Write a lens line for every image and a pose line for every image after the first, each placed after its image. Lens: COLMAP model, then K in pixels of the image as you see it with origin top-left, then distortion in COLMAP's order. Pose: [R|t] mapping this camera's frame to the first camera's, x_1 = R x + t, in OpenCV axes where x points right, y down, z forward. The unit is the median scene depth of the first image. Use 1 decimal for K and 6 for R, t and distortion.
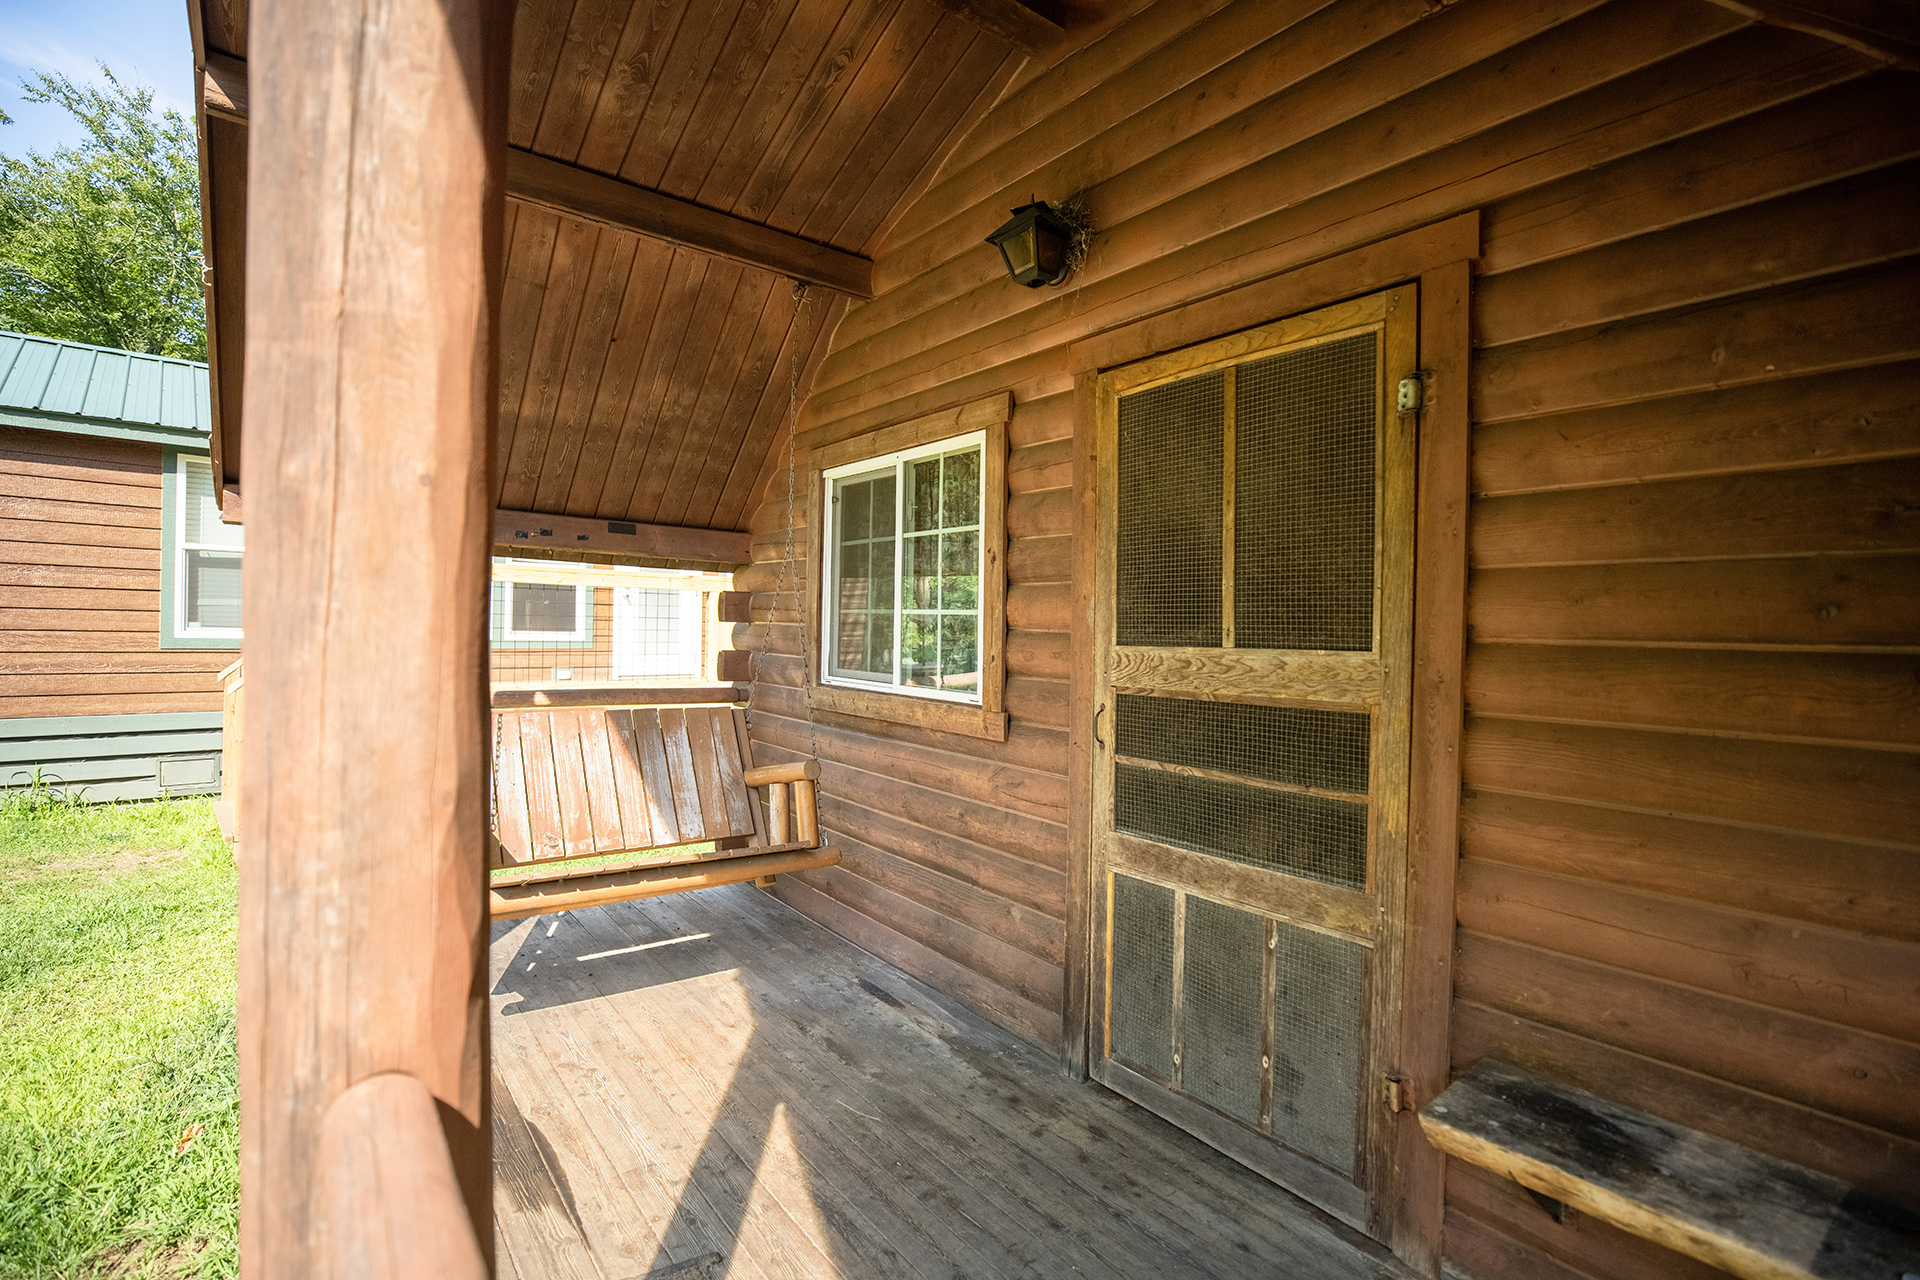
lens RADIAL K [[884.2, 0, 946.6], [0, 884.2, 639.9], [0, 0, 1]] dist [-0.041681, 0.012081]
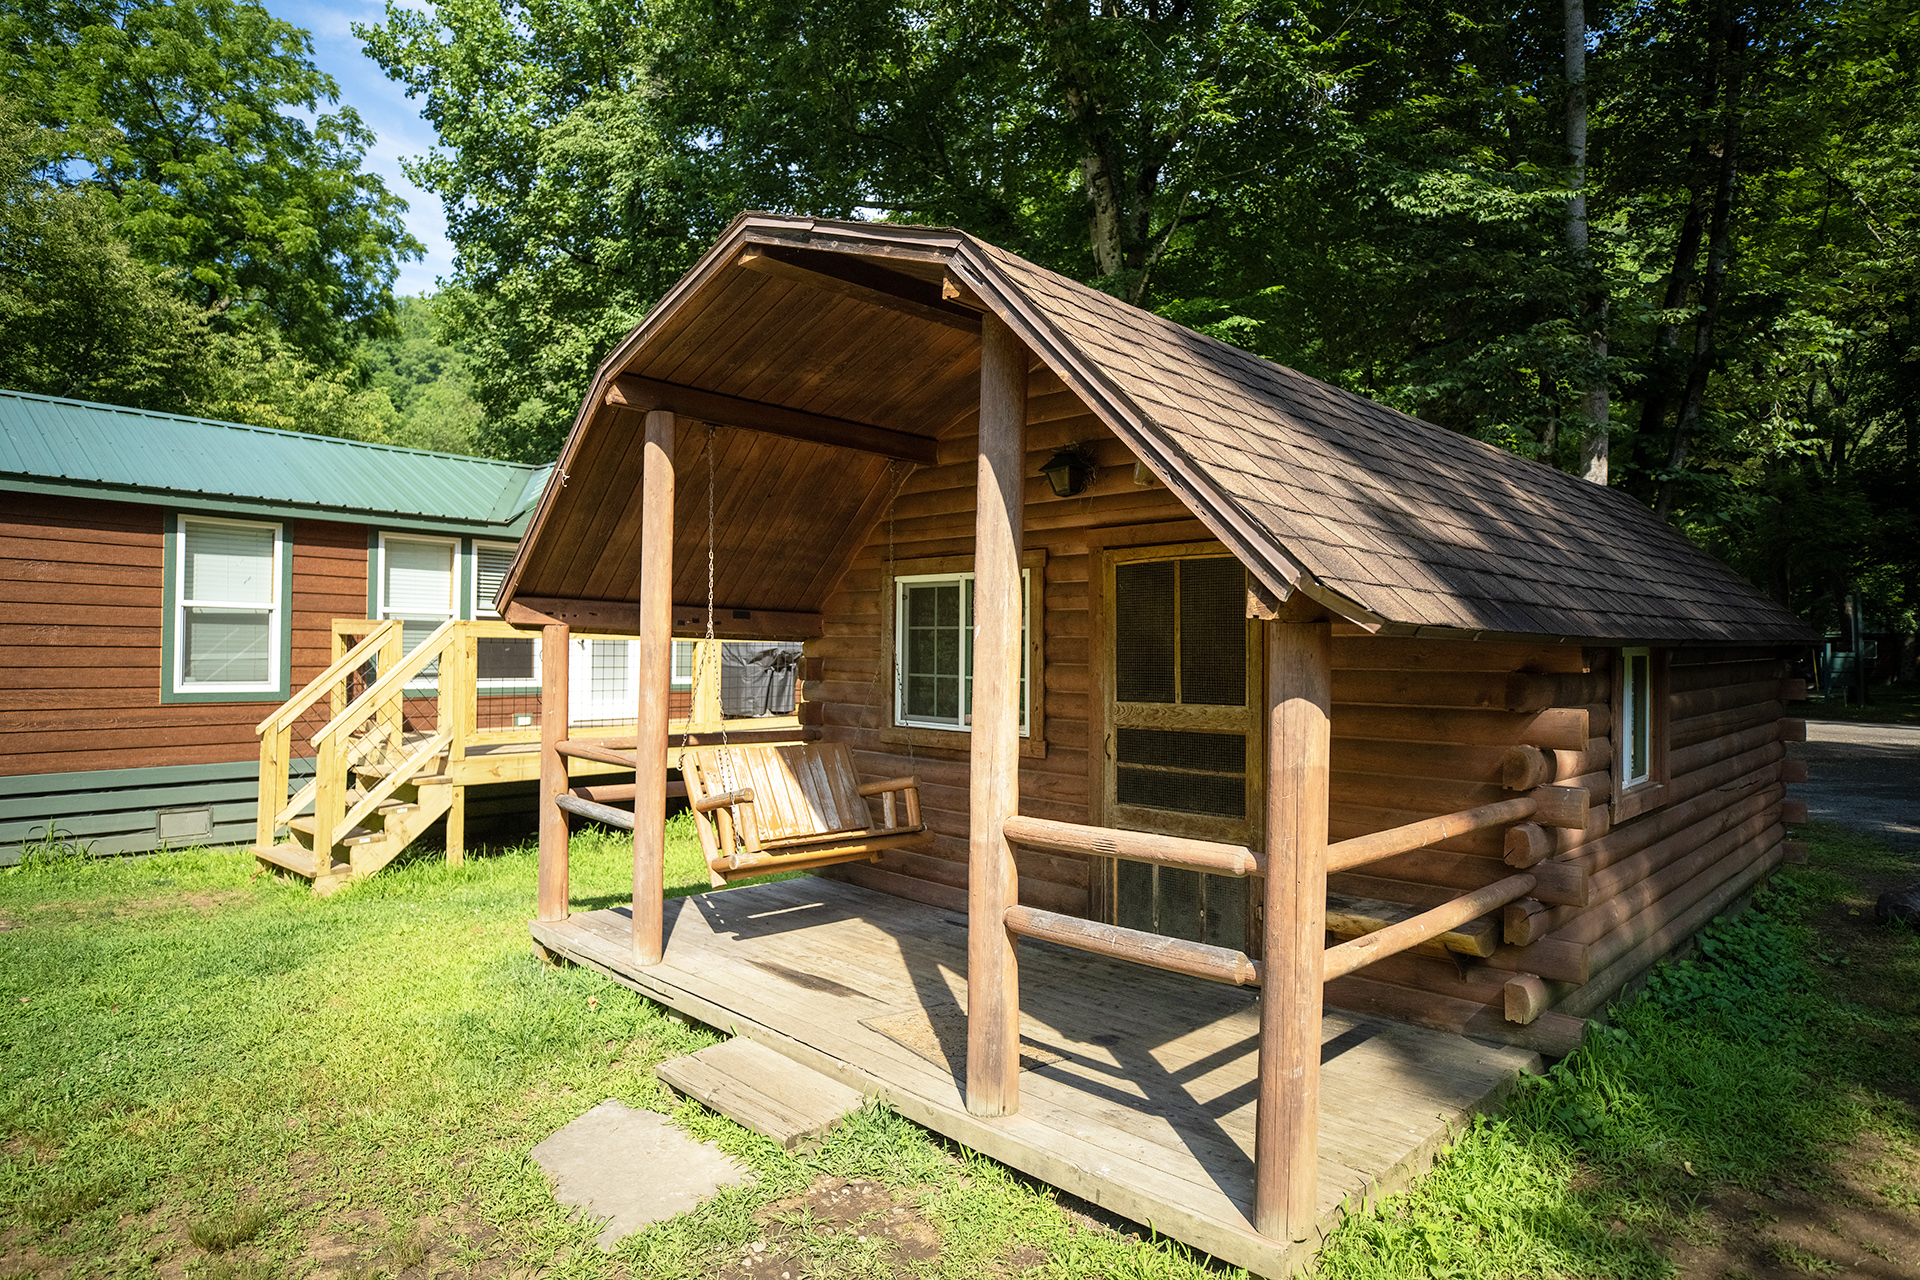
lens RADIAL K [[1029.2, 0, 960.0], [0, 1029.2, 640.0], [0, 0, 1]] dist [-0.018896, 0.000567]
pose [[0.991799, -0.009060, 0.127486, -0.338256], [0.012691, 0.999536, -0.027699, -0.055999], [-0.127176, 0.029090, 0.991453, -0.905002]]
